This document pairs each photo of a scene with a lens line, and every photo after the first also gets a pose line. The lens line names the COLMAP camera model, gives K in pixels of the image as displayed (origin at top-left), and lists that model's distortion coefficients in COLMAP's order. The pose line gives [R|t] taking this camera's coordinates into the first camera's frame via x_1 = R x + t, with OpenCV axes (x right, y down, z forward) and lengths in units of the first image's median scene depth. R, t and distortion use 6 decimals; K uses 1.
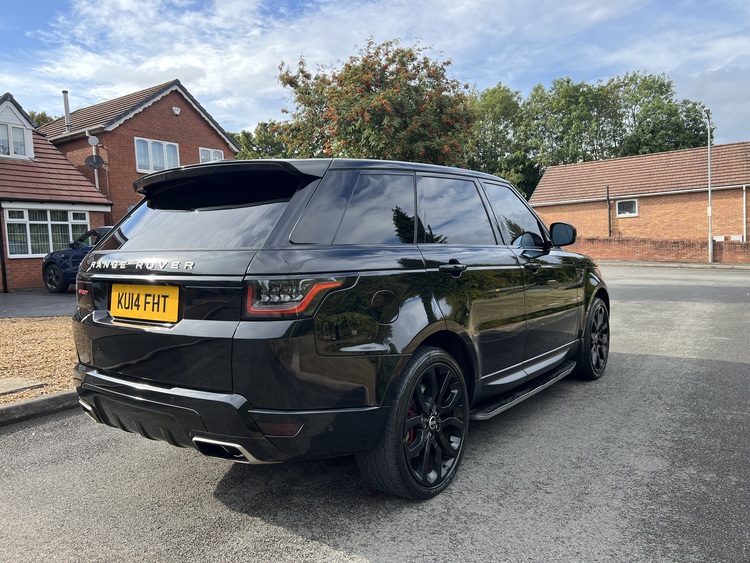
lens RADIAL K [[569.1, 0, 375.0], [0, 569.1, 281.5], [0, 0, 1]] dist [0.056114, -0.062780]
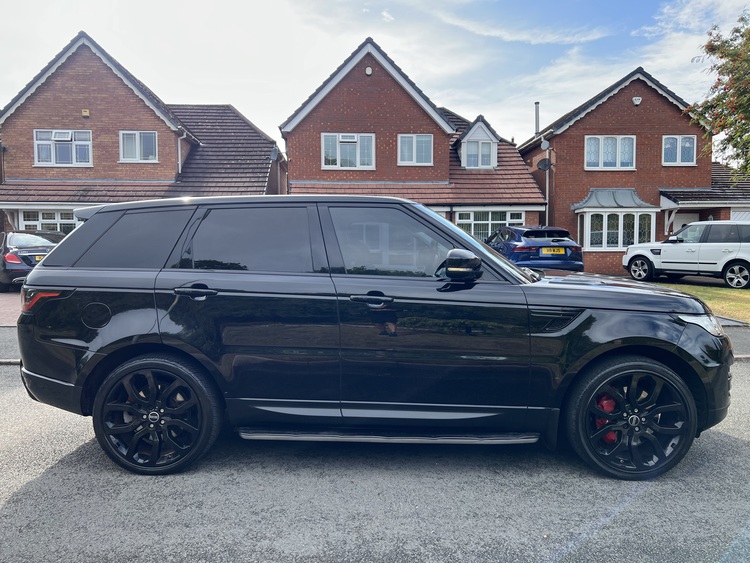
lens RADIAL K [[564.1, 0, 373.4], [0, 564.1, 291.9], [0, 0, 1]] dist [0.061466, -0.059432]
pose [[0.580924, 0.097824, -0.808058, 0.243590], [-0.068044, 0.995113, 0.071551, -0.025616], [0.811108, 0.013418, 0.584742, 0.121304]]
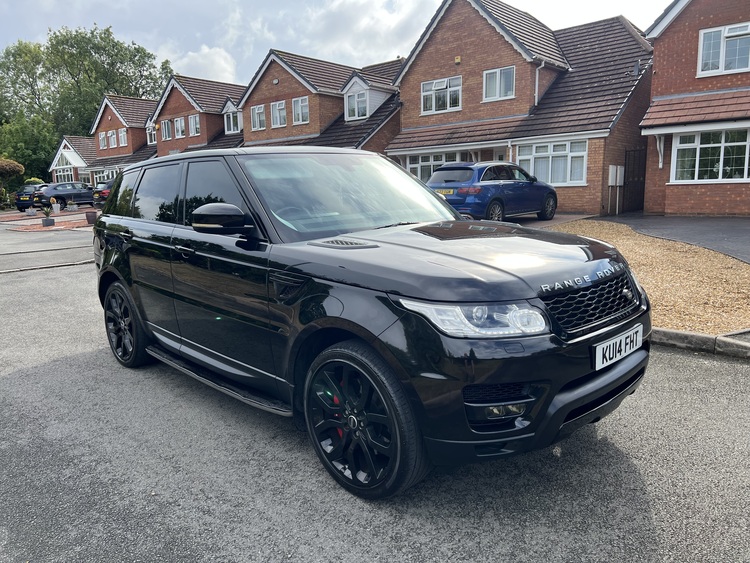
lens RADIAL K [[564.1, 0, 373.4], [0, 564.1, 291.9], [0, 0, 1]] dist [0.061466, -0.059432]
pose [[-0.176193, 0.221032, -0.959219, 0.285949], [-0.024776, 0.973159, 0.228796, -0.046293], [0.984044, 0.064078, -0.165988, 0.366038]]
